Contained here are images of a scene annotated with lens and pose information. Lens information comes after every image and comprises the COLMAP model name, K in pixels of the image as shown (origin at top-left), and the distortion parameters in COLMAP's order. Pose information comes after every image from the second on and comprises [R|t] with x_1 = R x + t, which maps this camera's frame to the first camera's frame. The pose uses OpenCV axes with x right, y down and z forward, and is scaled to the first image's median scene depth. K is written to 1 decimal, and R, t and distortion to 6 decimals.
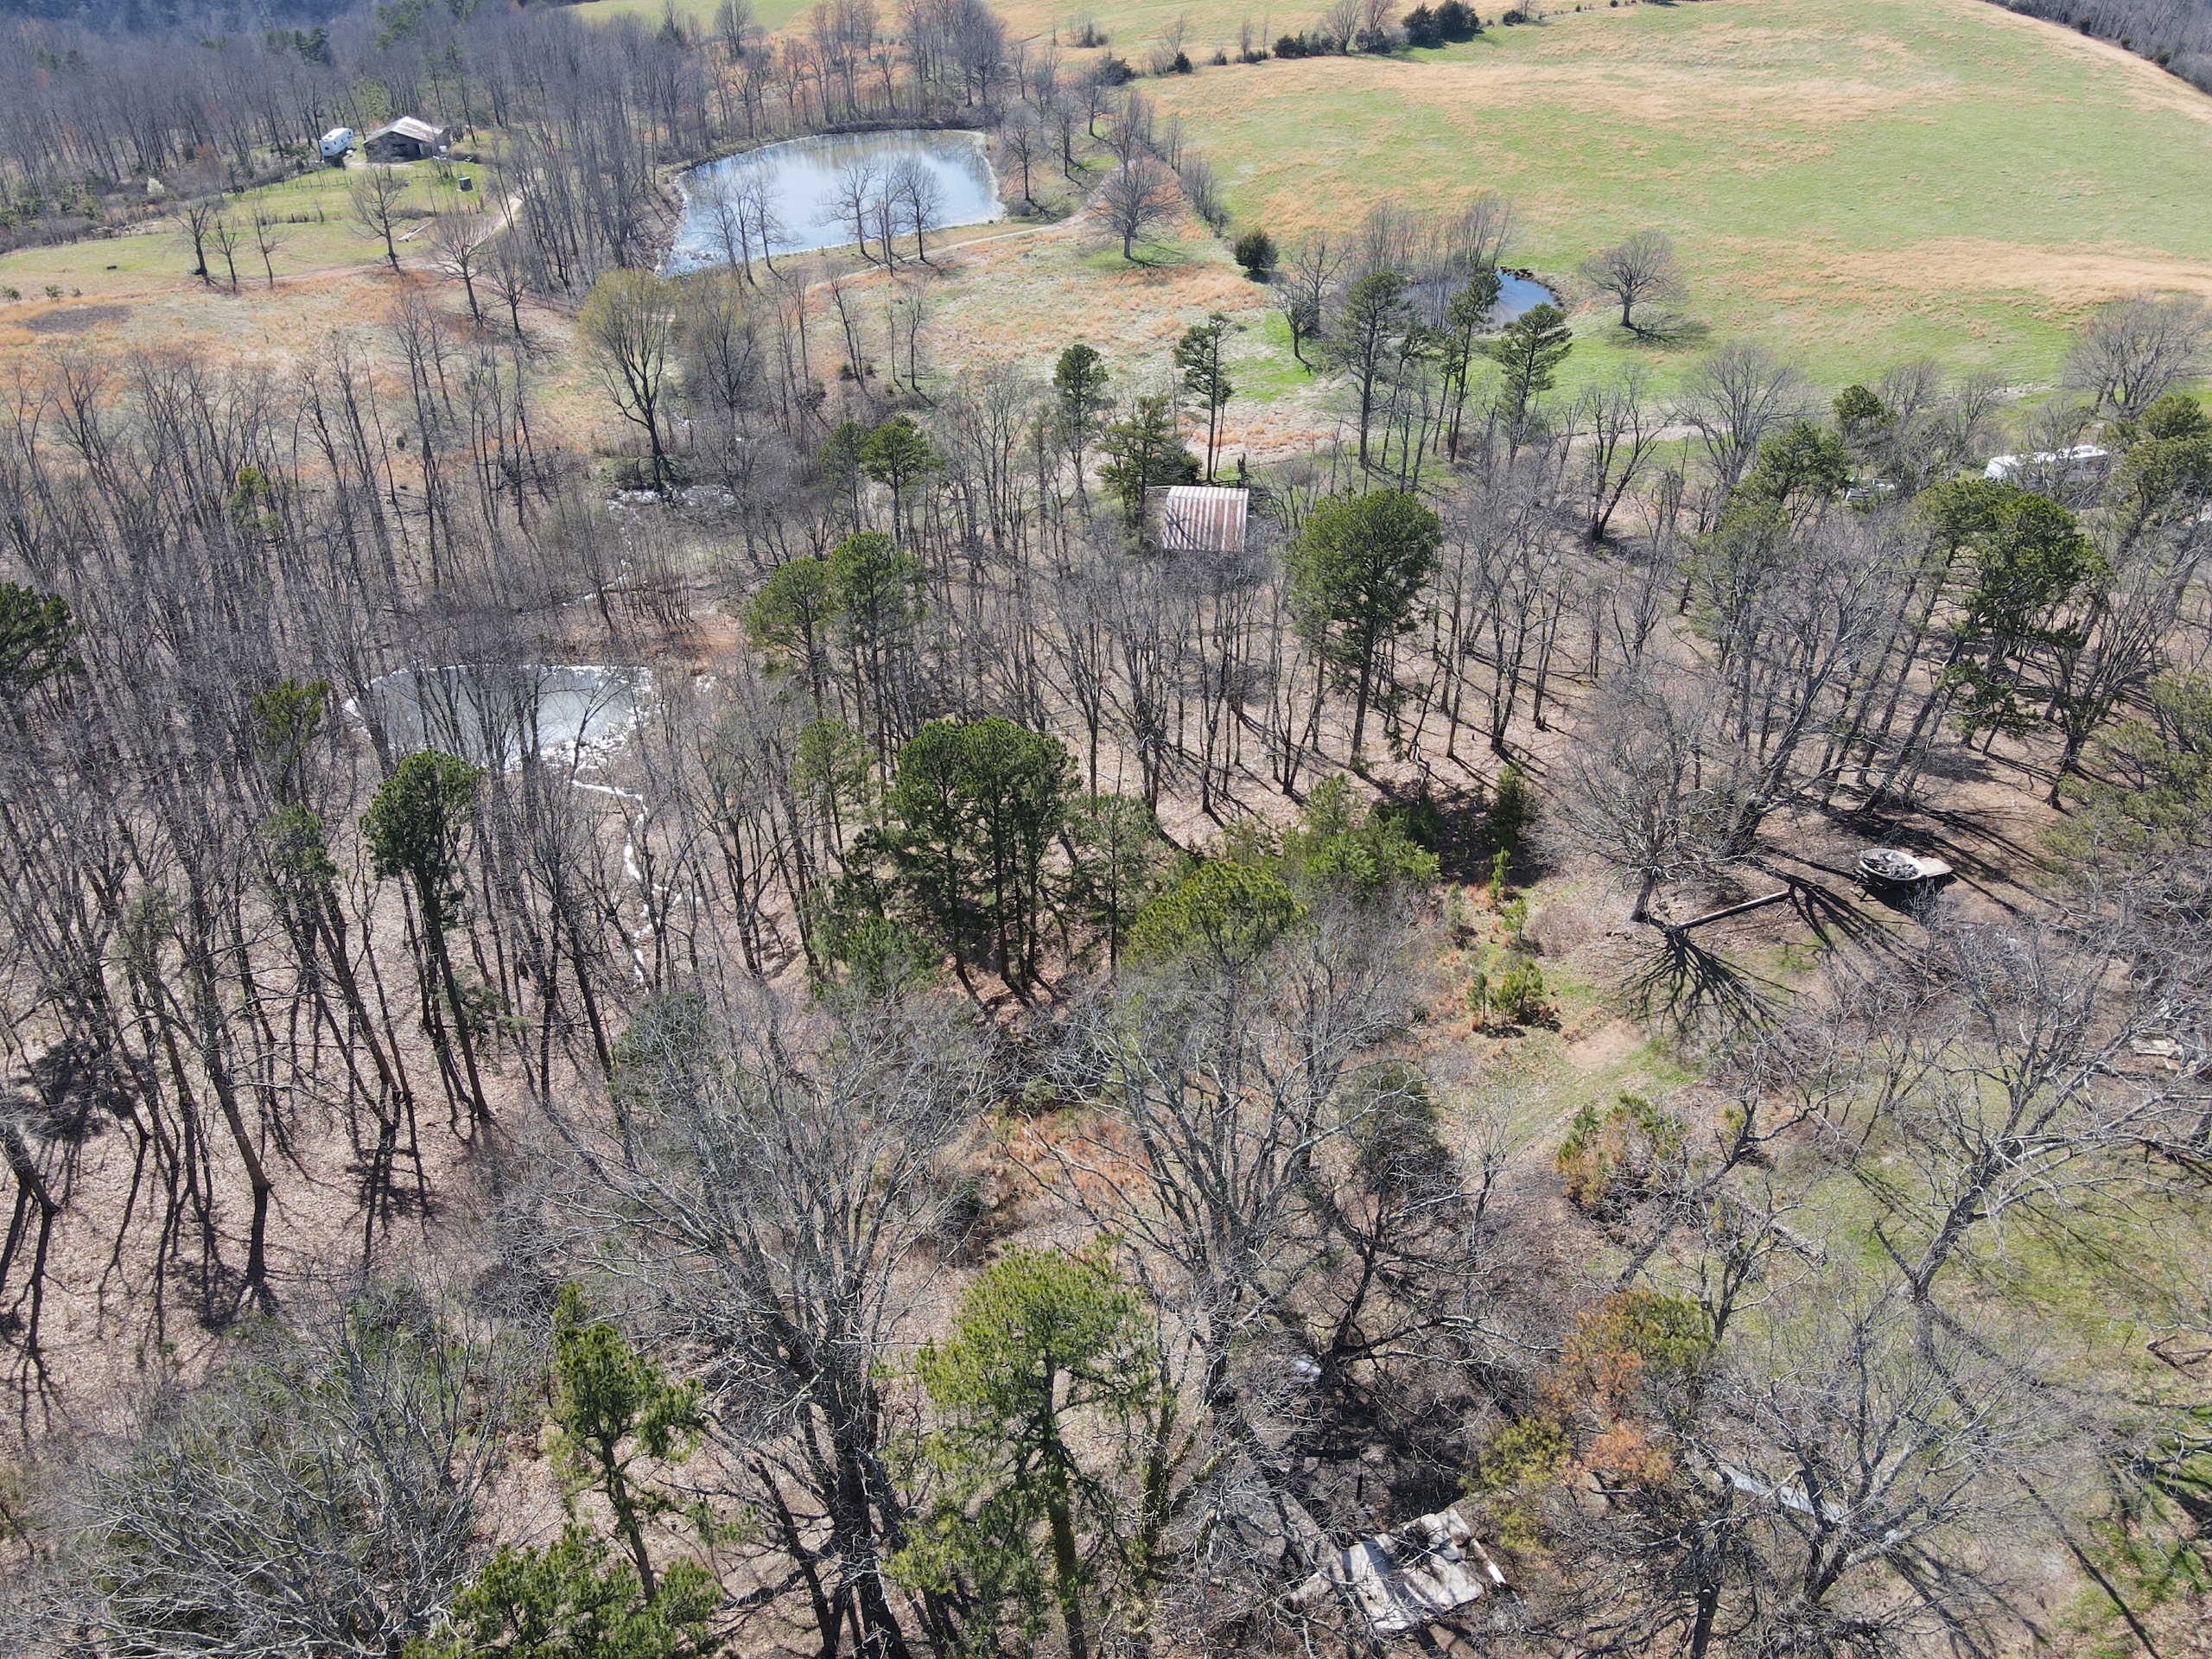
lens RADIAL K [[1631.2, 0, 1105.4], [0, 1631.2, 842.7], [0, 0, 1]] dist [0.003481, 0.020571]
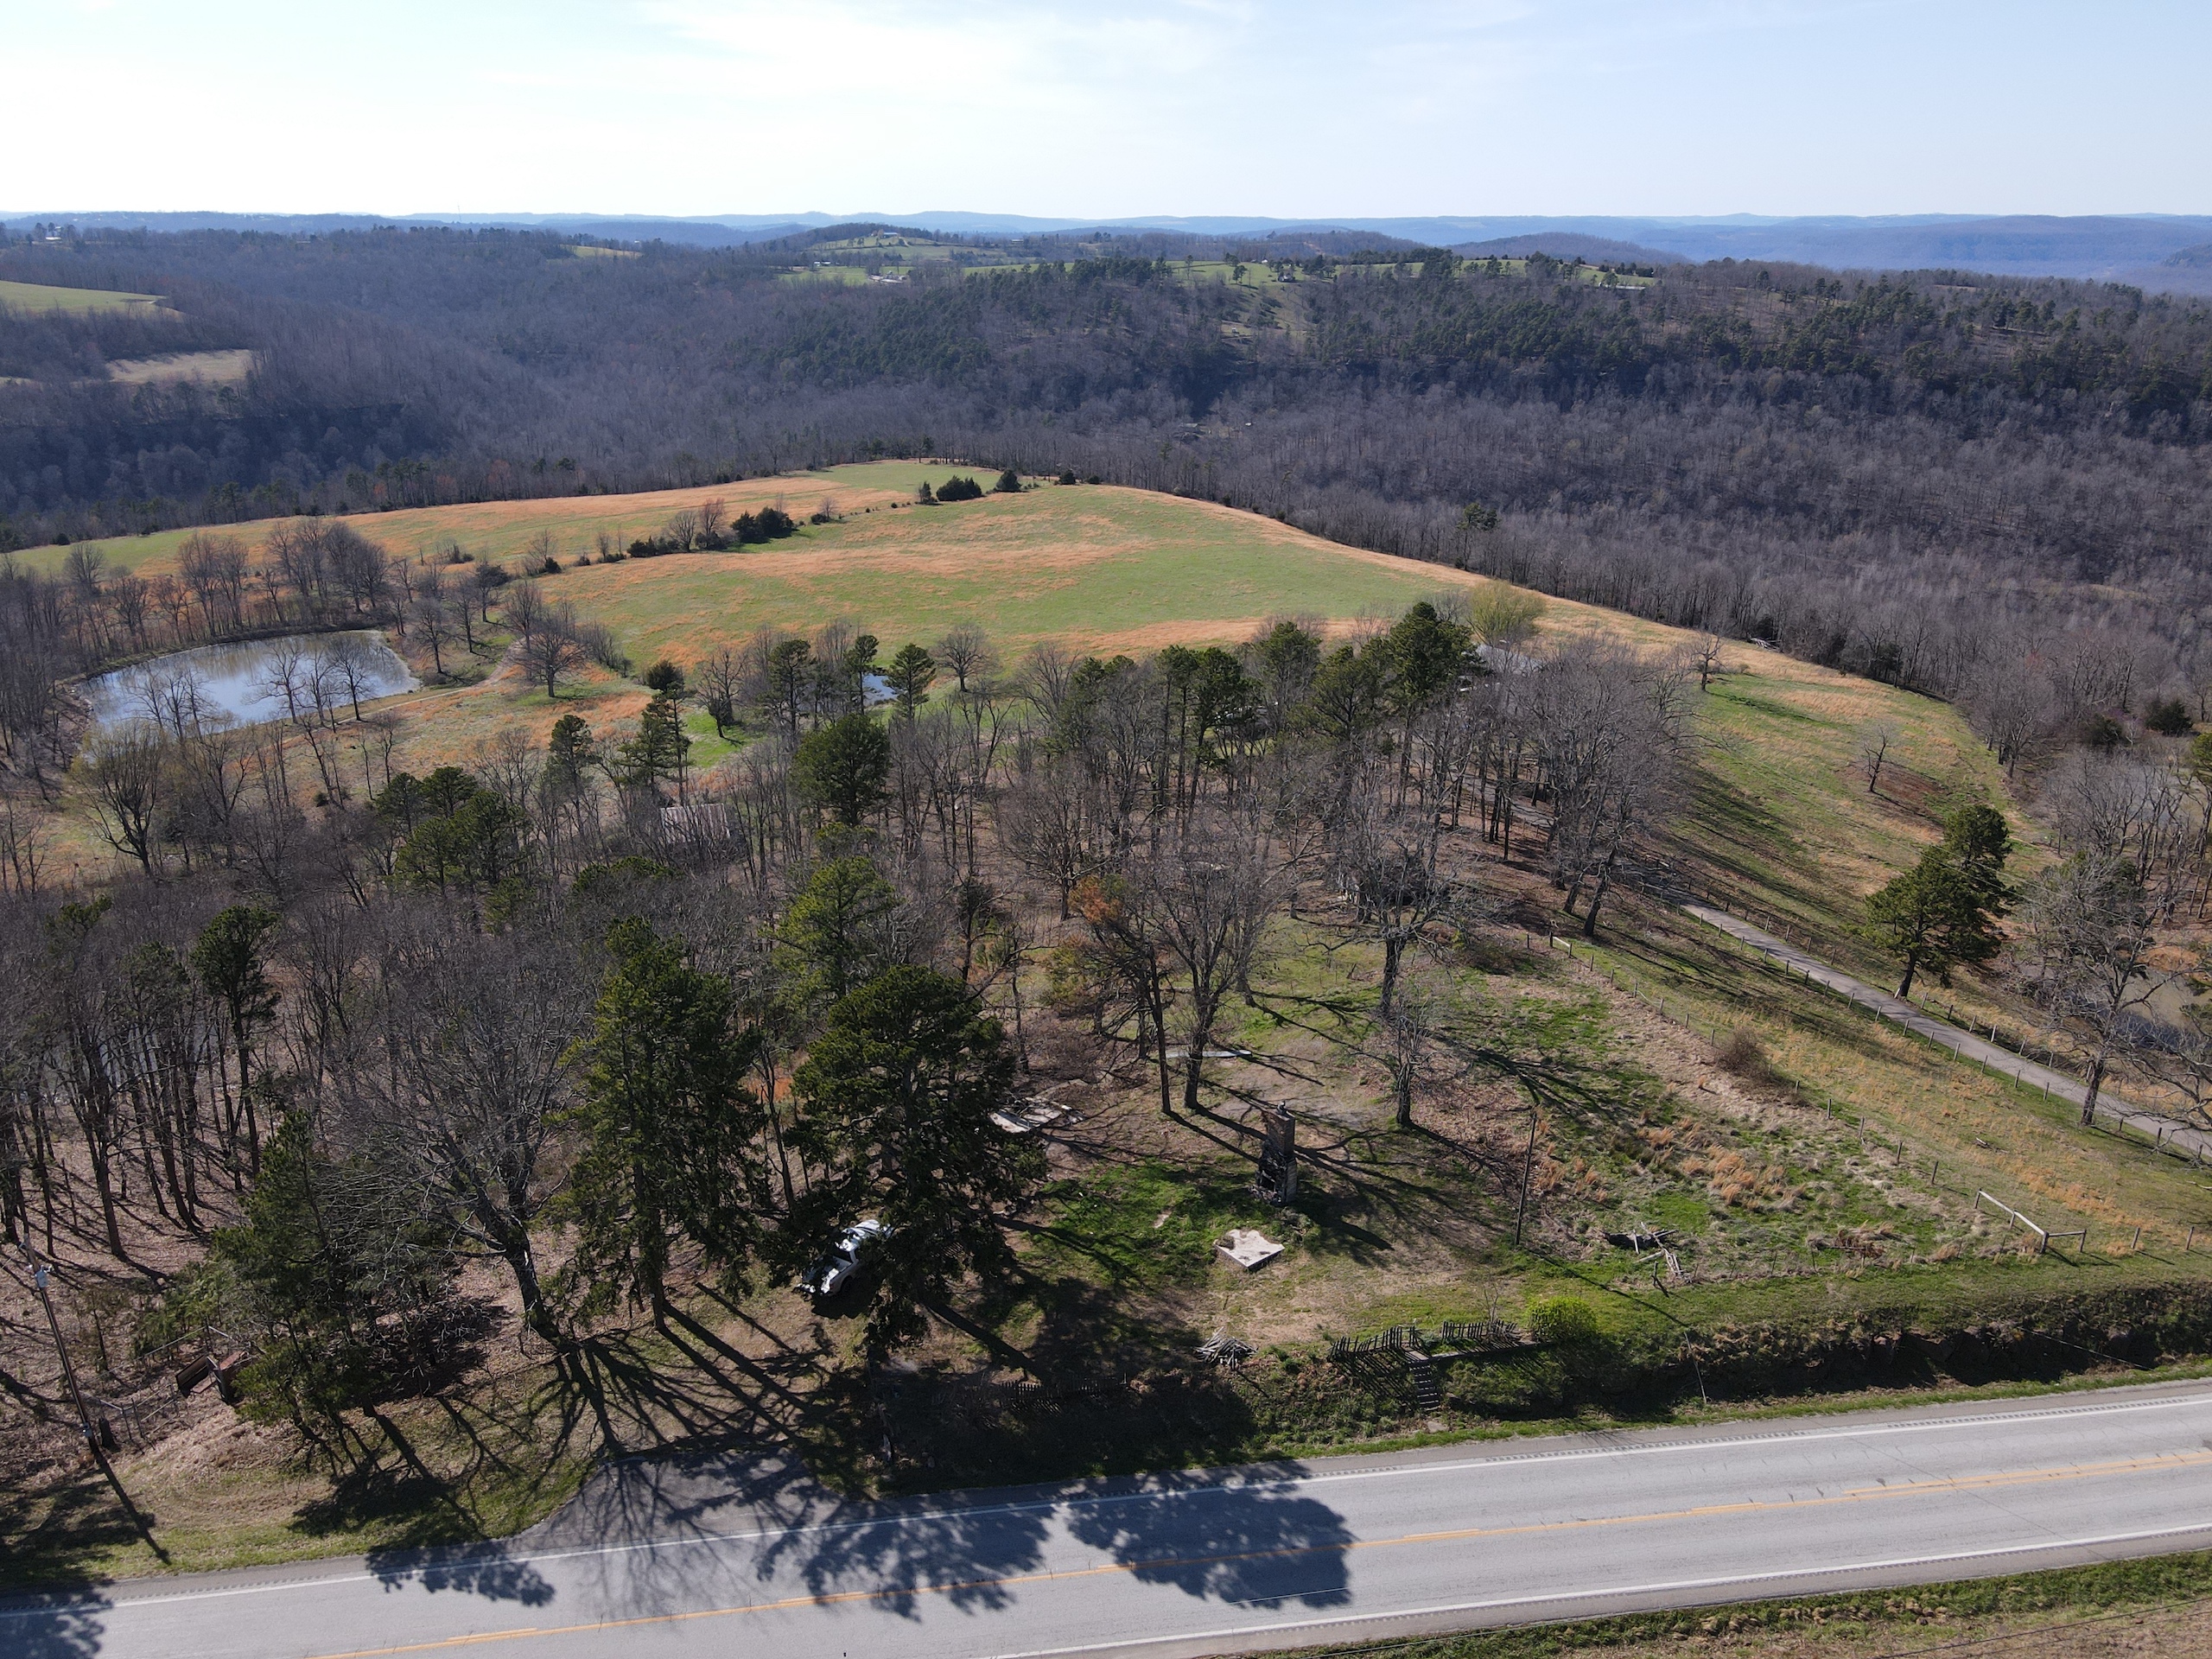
lens RADIAL K [[1631.2, 0, 1100.3], [0, 1631.2, 847.4], [0, 0, 1]] dist [0.003481, 0.020571]
pose [[0.918166, -0.131742, 0.373651, -0.065629], [0.234049, 0.941306, -0.243238, 0.106595], [-0.319675, 0.310786, 0.895109, -0.132261]]
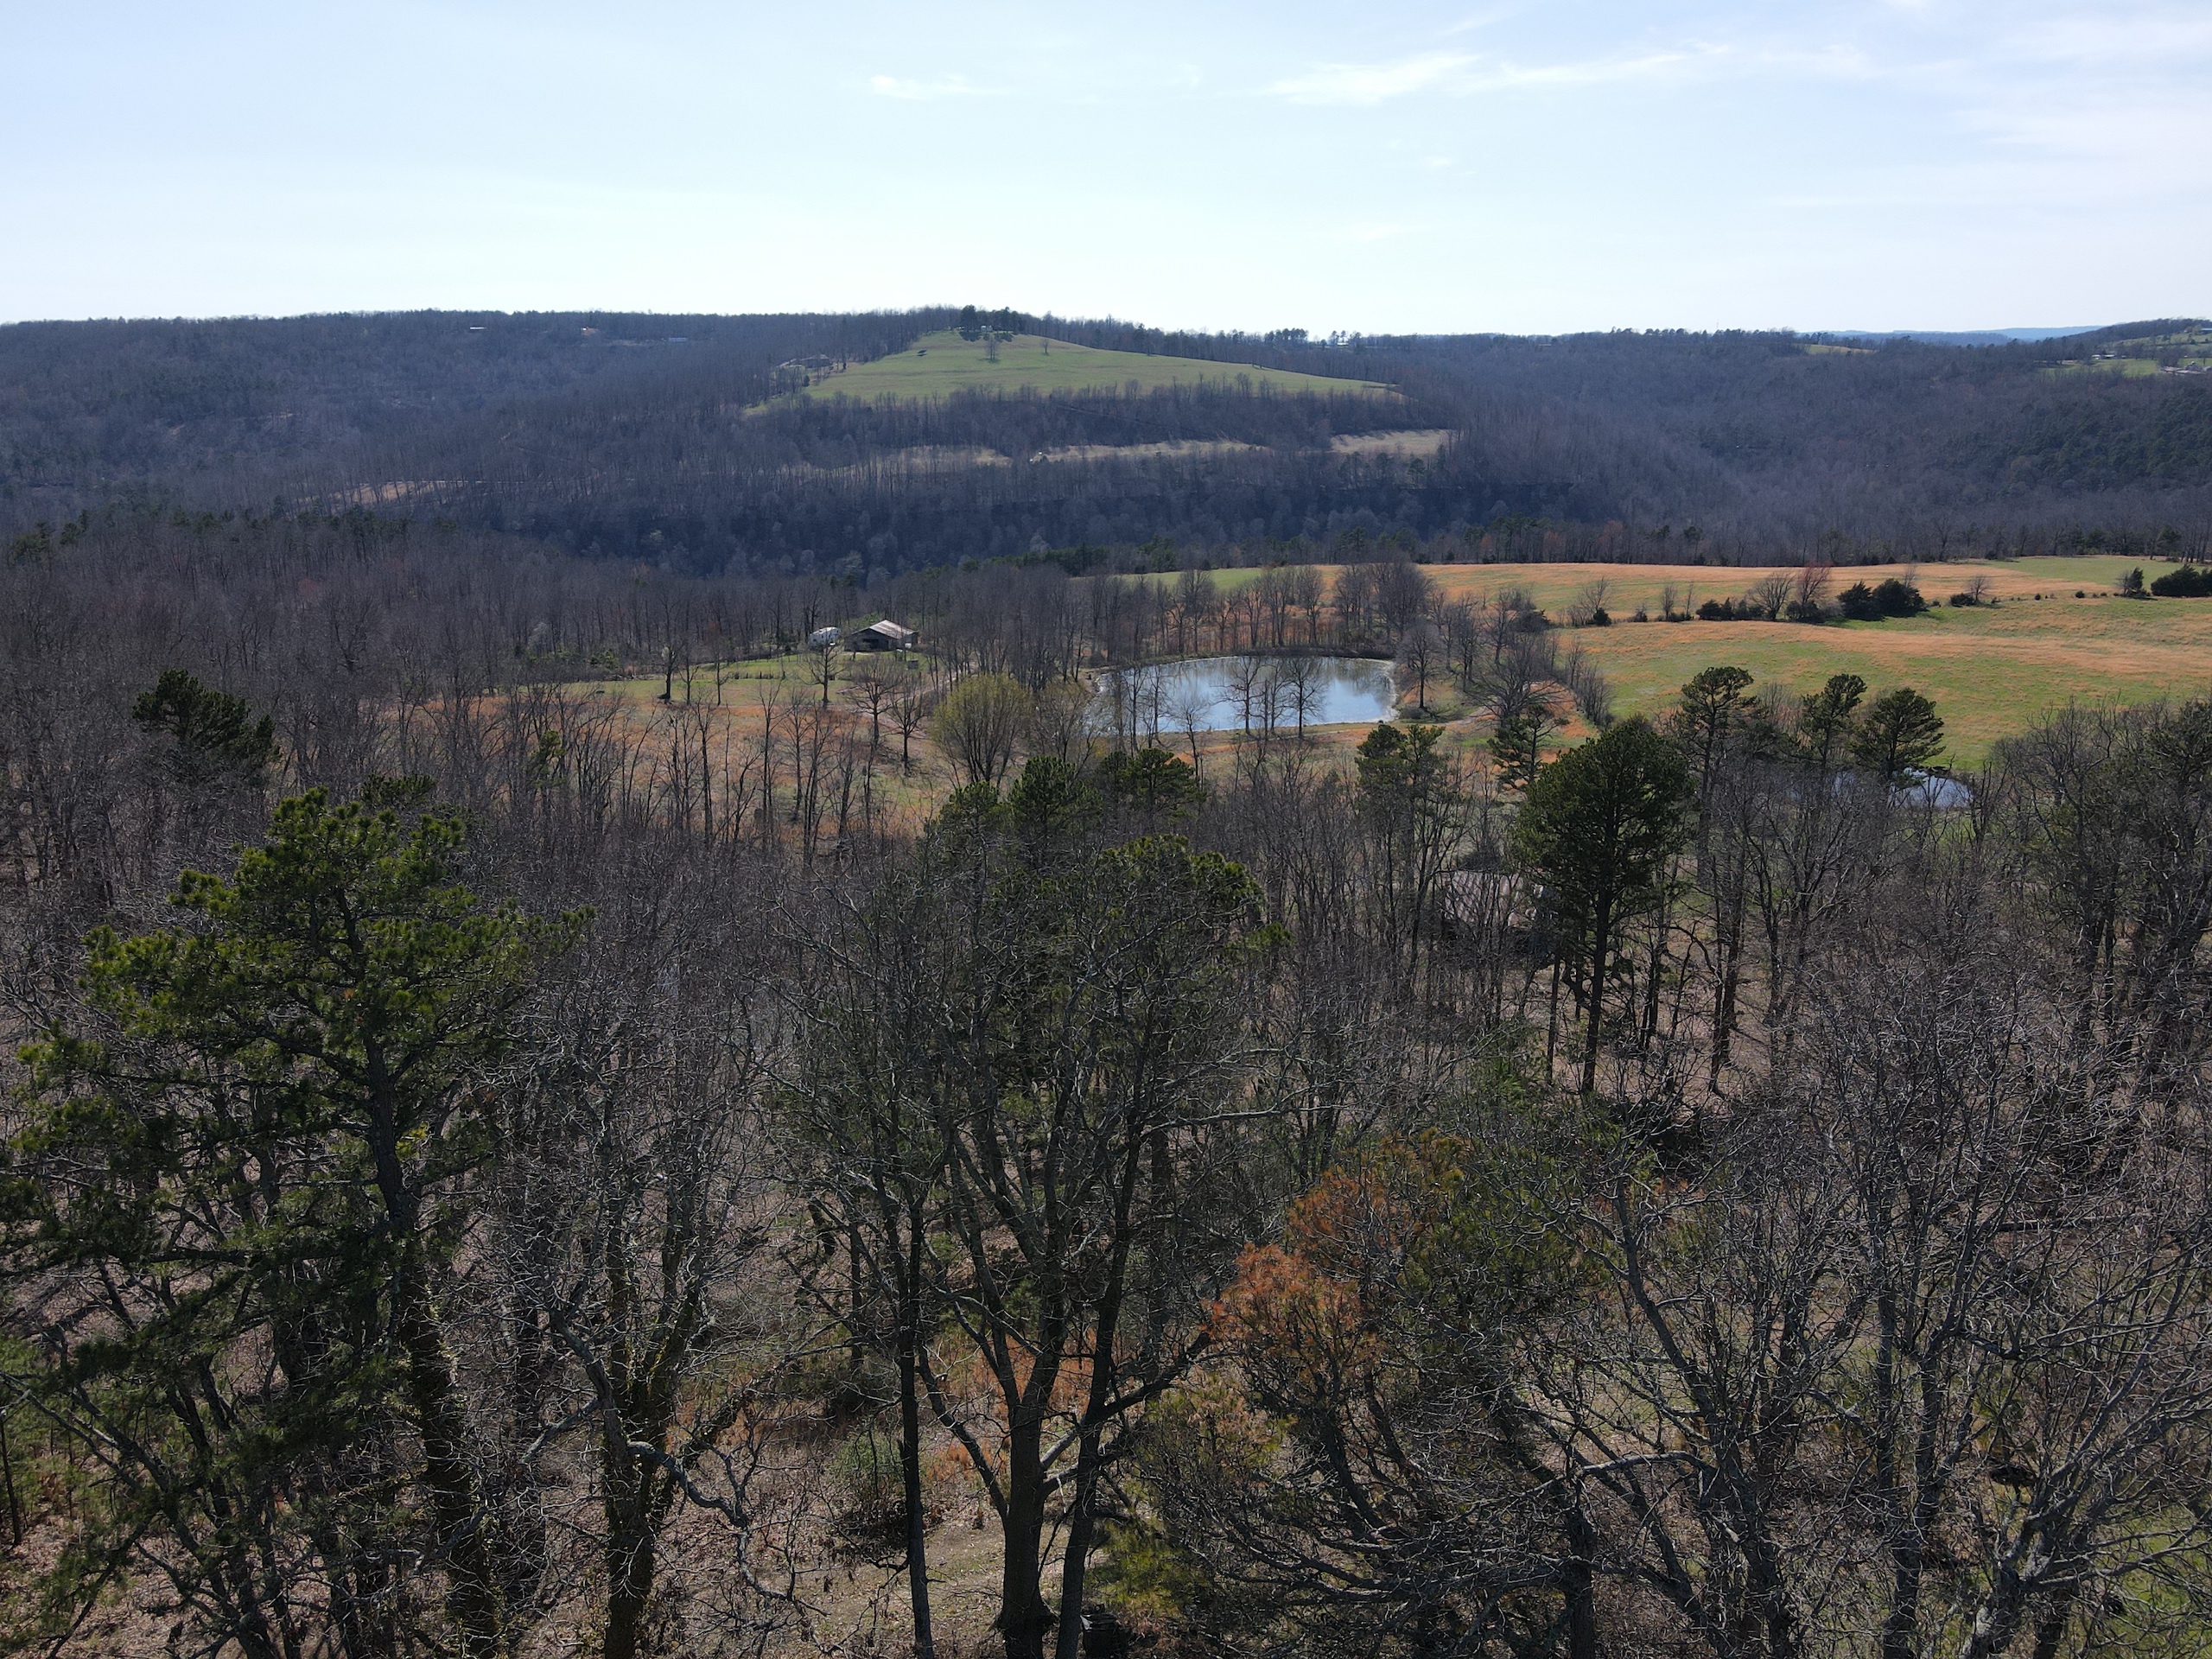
lens RADIAL K [[1631.2, 0, 1102.6], [0, 1631.2, 835.4], [0, 0, 1]] dist [0.003481, 0.020571]
pose [[0.957402, 0.083106, -0.276539, 0.049618], [-0.176460, 0.926446, -0.332505, 0.052218], [0.228566, 0.367139, 0.901647, 0.066787]]
